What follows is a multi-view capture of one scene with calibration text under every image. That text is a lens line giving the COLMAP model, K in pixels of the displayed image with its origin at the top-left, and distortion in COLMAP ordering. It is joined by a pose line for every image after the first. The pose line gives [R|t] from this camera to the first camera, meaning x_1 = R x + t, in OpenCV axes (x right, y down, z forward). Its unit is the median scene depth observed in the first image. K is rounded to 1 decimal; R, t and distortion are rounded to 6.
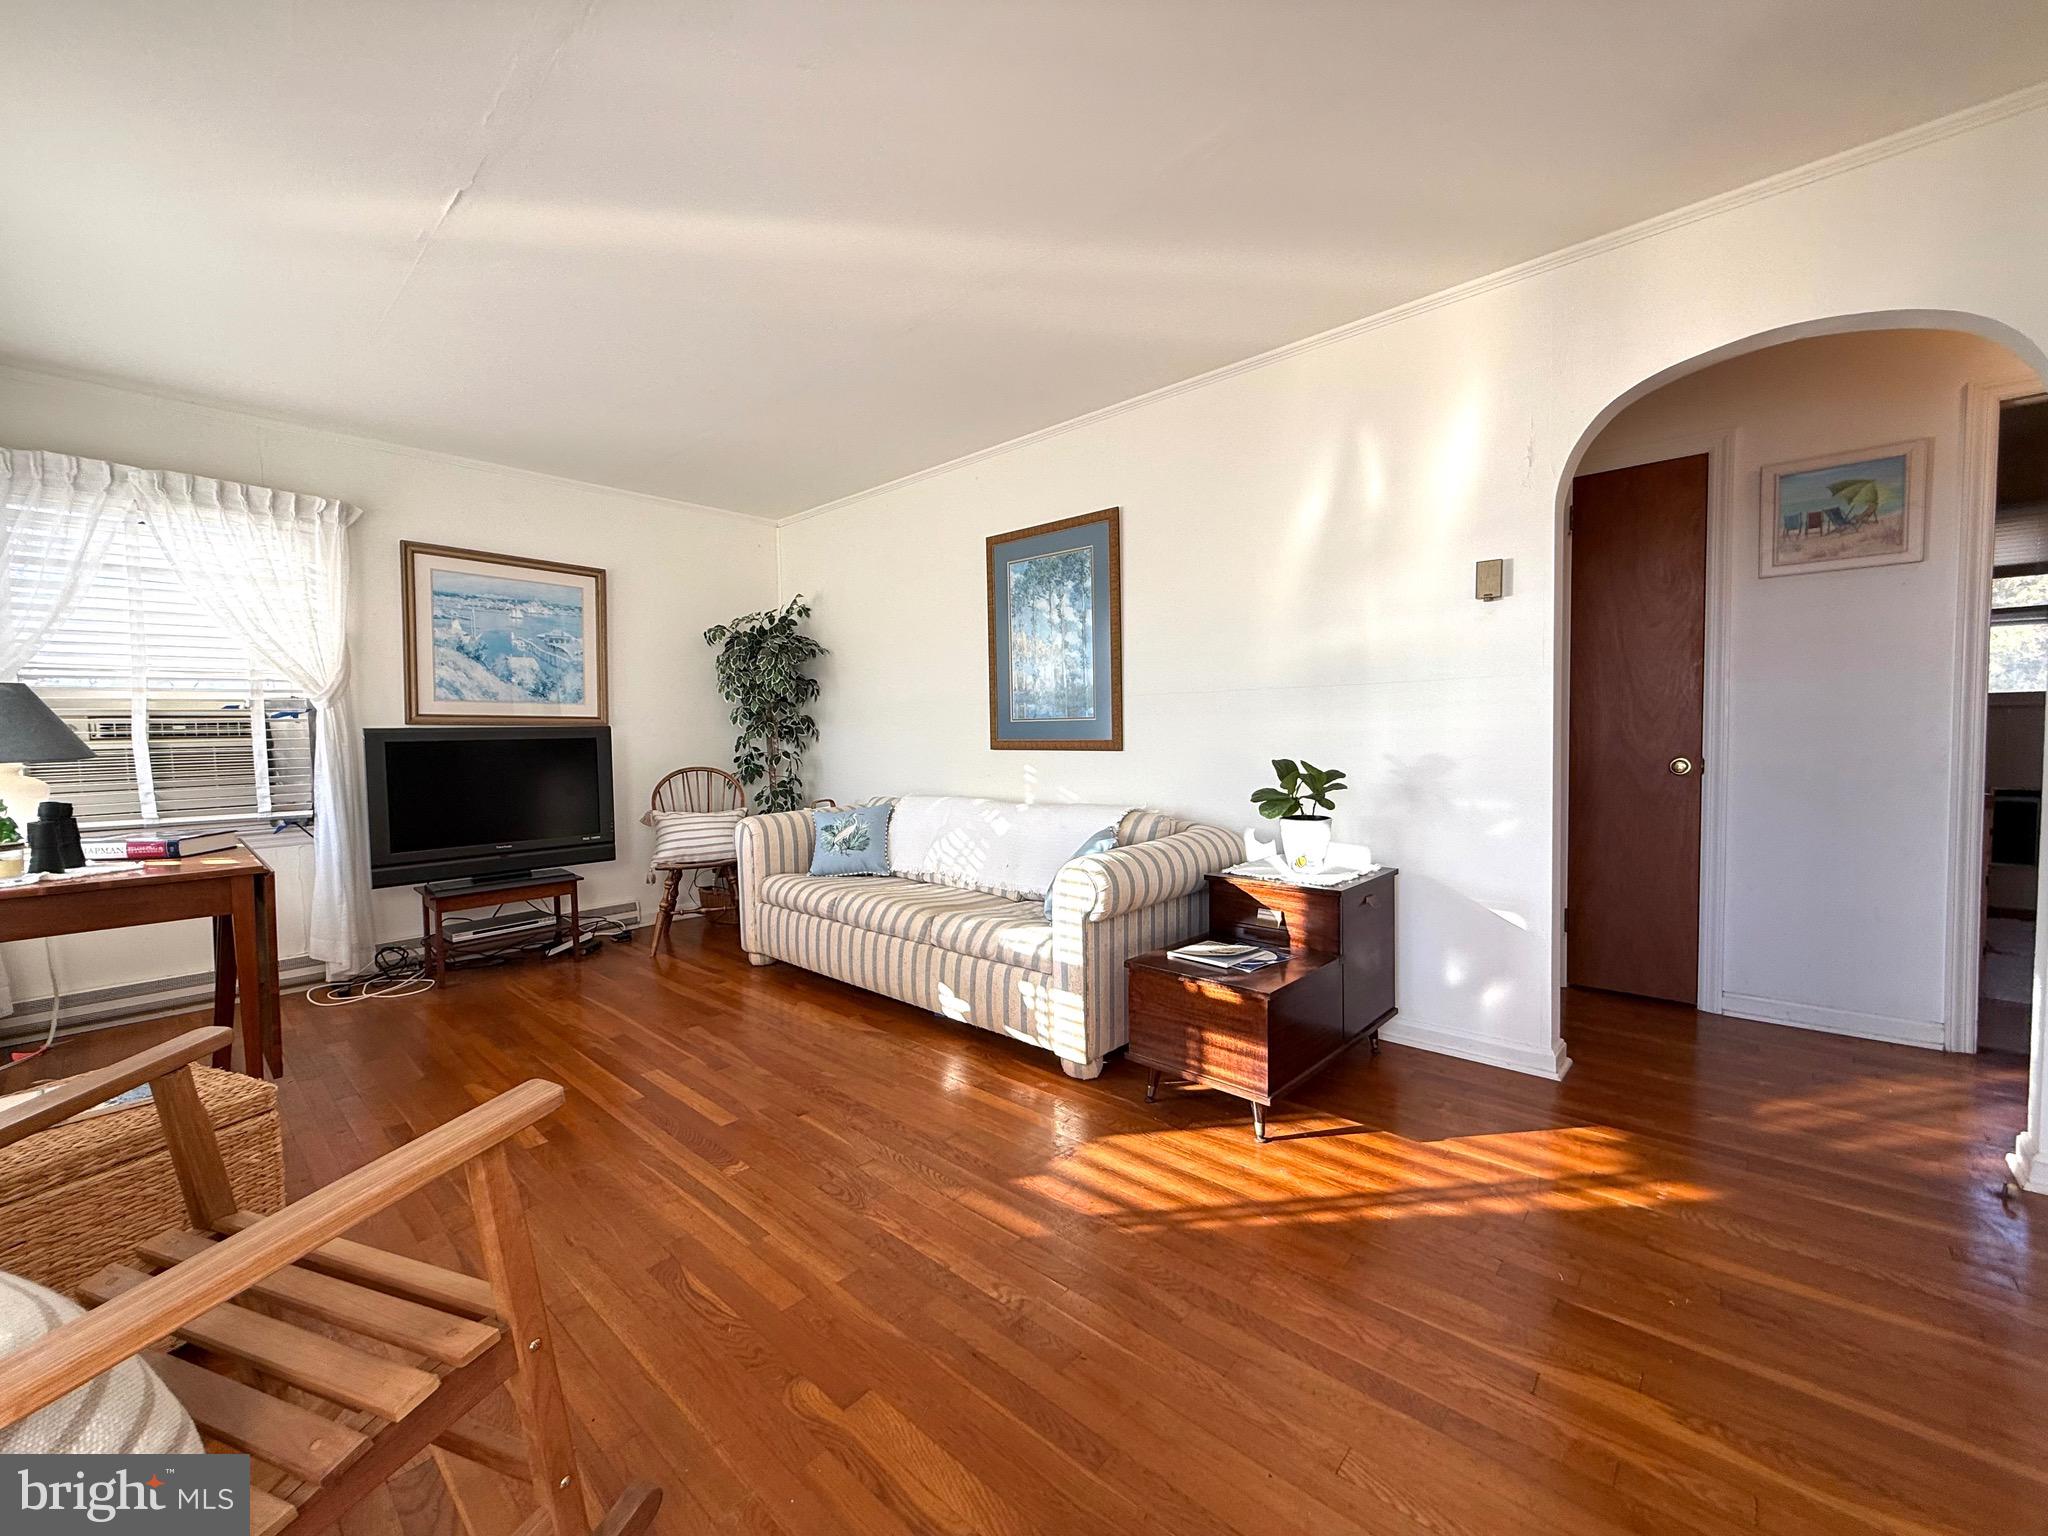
lens RADIAL K [[815.2, 0, 1017.0], [0, 815.2, 769.0], [0, 0, 1]] dist [-0.000614, 0.000570]
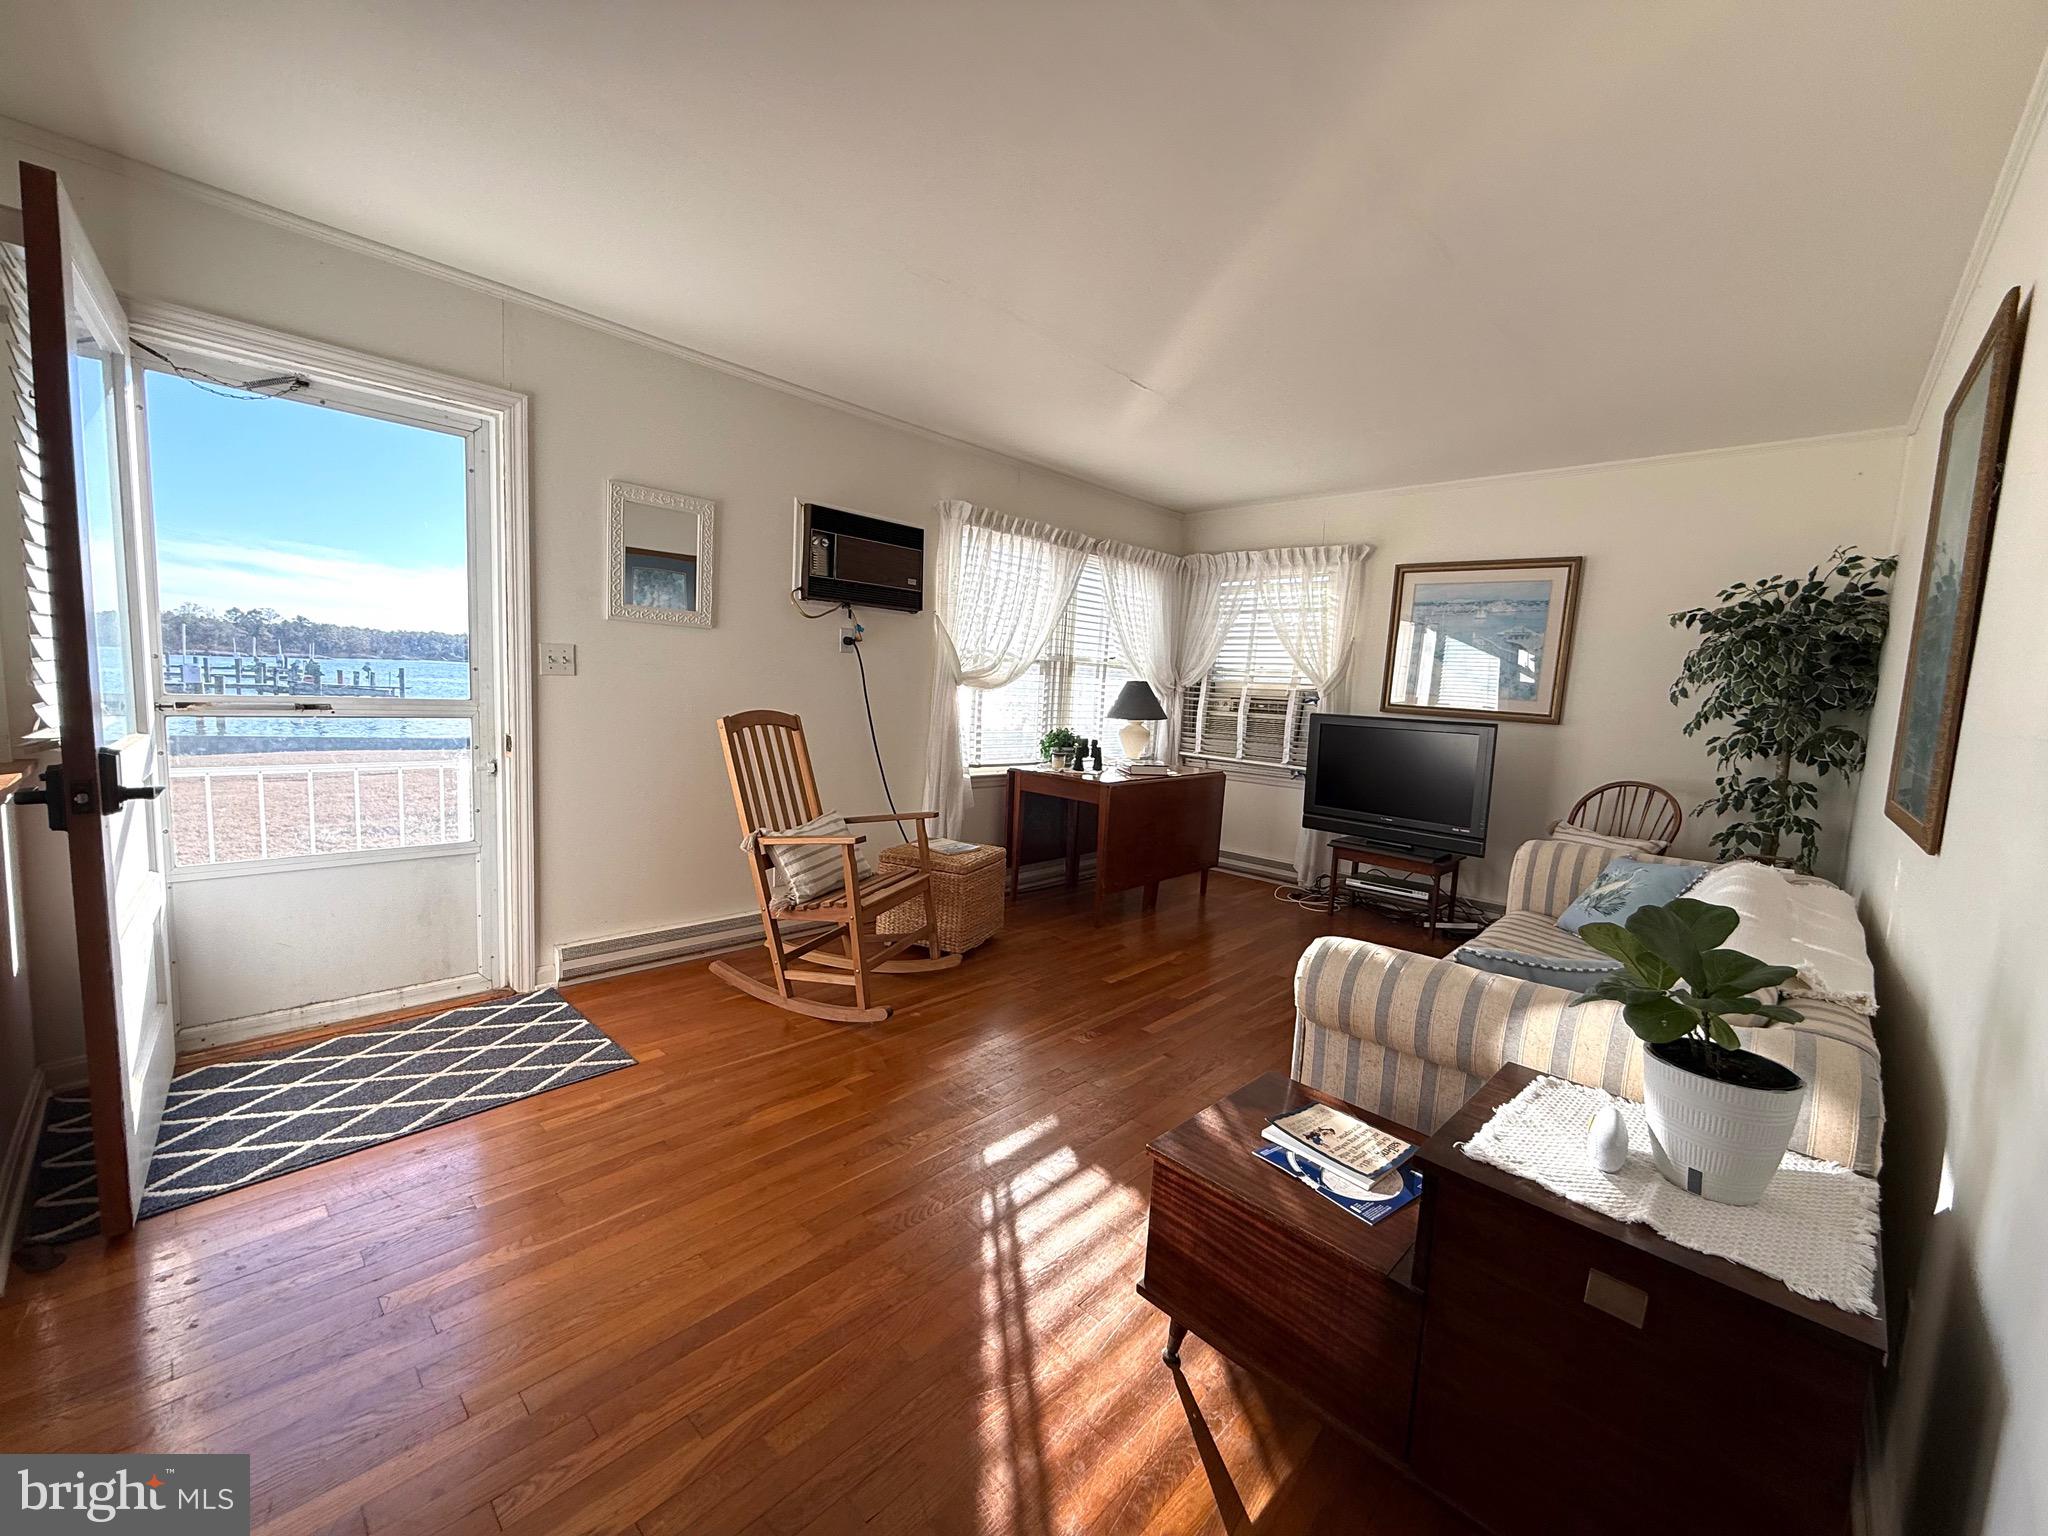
lens RADIAL K [[815.2, 0, 1017.0], [0, 815.2, 769.0], [0, 0, 1]] dist [-0.000614, 0.000570]
pose [[-0.031016, 0.117496, -0.992589, 0.595485], [-0.099054, 0.987817, 0.120026, -0.069892], [0.994599, 0.102042, -0.018999, 0.523084]]
